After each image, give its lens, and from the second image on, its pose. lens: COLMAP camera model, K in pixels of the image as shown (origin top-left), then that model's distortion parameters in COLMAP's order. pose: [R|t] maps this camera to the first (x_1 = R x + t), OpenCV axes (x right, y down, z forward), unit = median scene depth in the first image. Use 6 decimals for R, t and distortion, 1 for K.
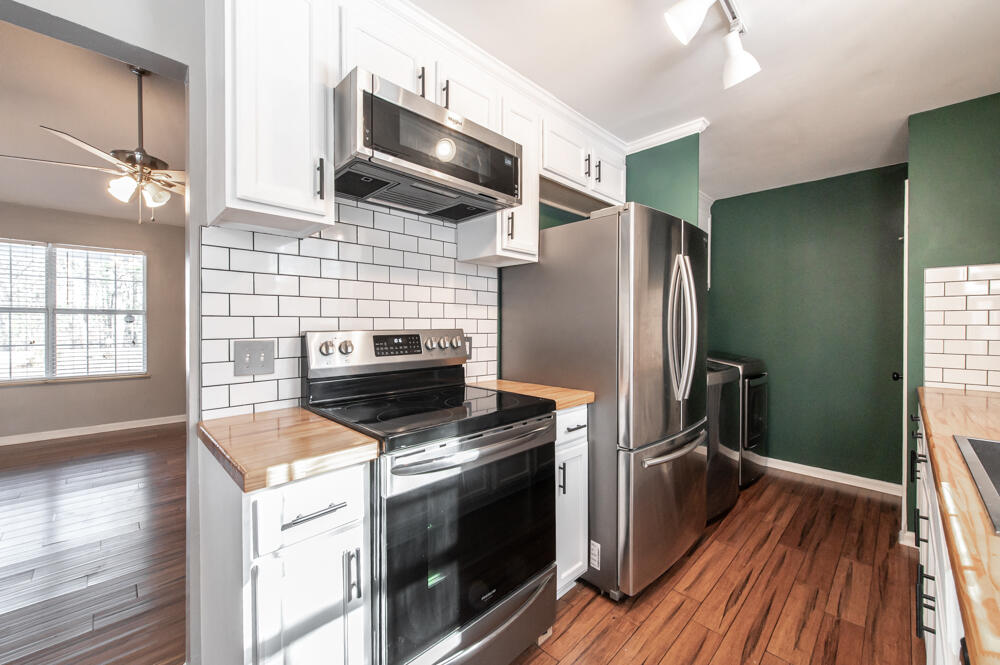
lens RADIAL K [[393.9, 0, 496.1], [0, 393.9, 328.5], [0, 0, 1]] dist [0.001867, -0.000187]
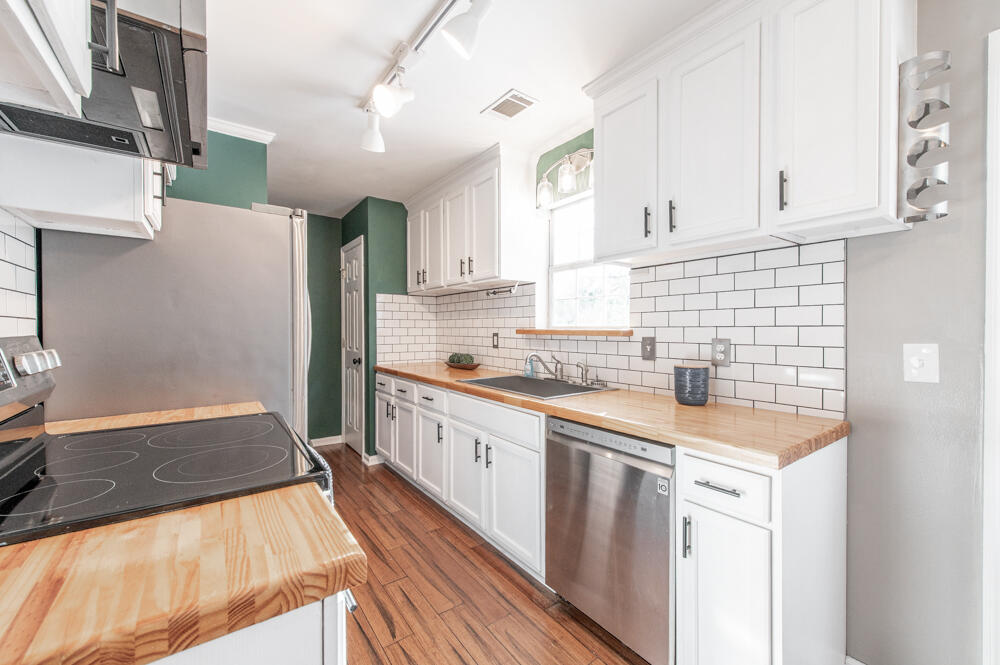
lens RADIAL K [[393.9, 0, 499.2], [0, 393.9, 333.1], [0, 0, 1]] dist [0.001867, -0.000187]
pose [[0.142818, -0.014060, 0.989649, -0.477835], [0.010288, 0.999866, 0.012721, -0.001985], [-0.989696, 0.008365, 0.142943, 0.261636]]
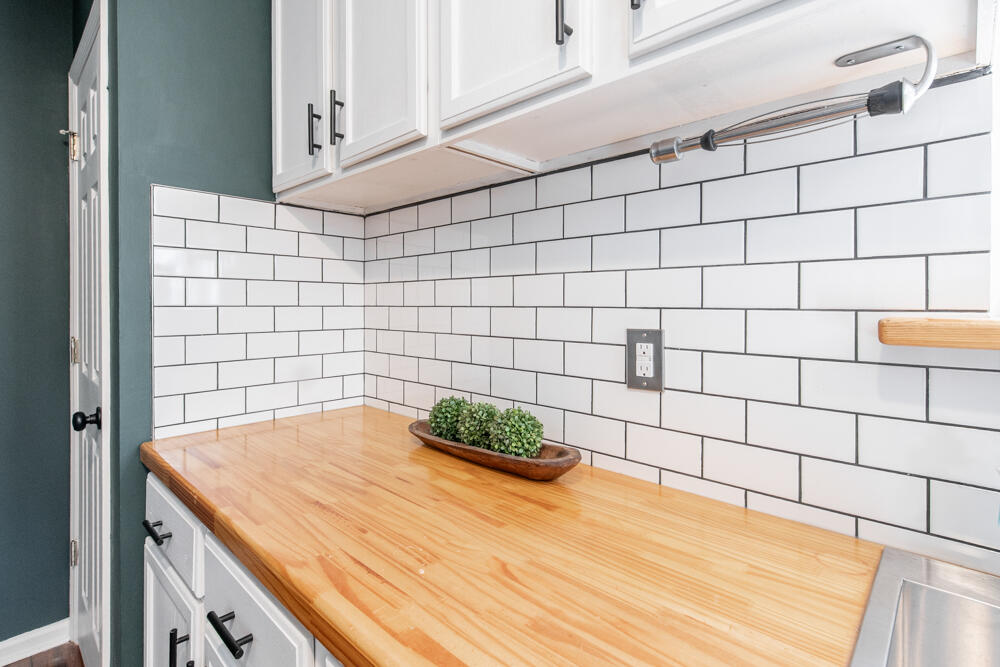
lens RADIAL K [[482.1, 0, 500.5], [0, 482.1, 304.7], [0, 0, 1]] dist [0.002366, 0.000169]
pose [[-0.047174, -0.001730, 0.998885, 0.511338], [0.008238, 0.999964, 0.002121, -0.008694], [-0.998853, 0.008329, -0.047158, 0.630922]]
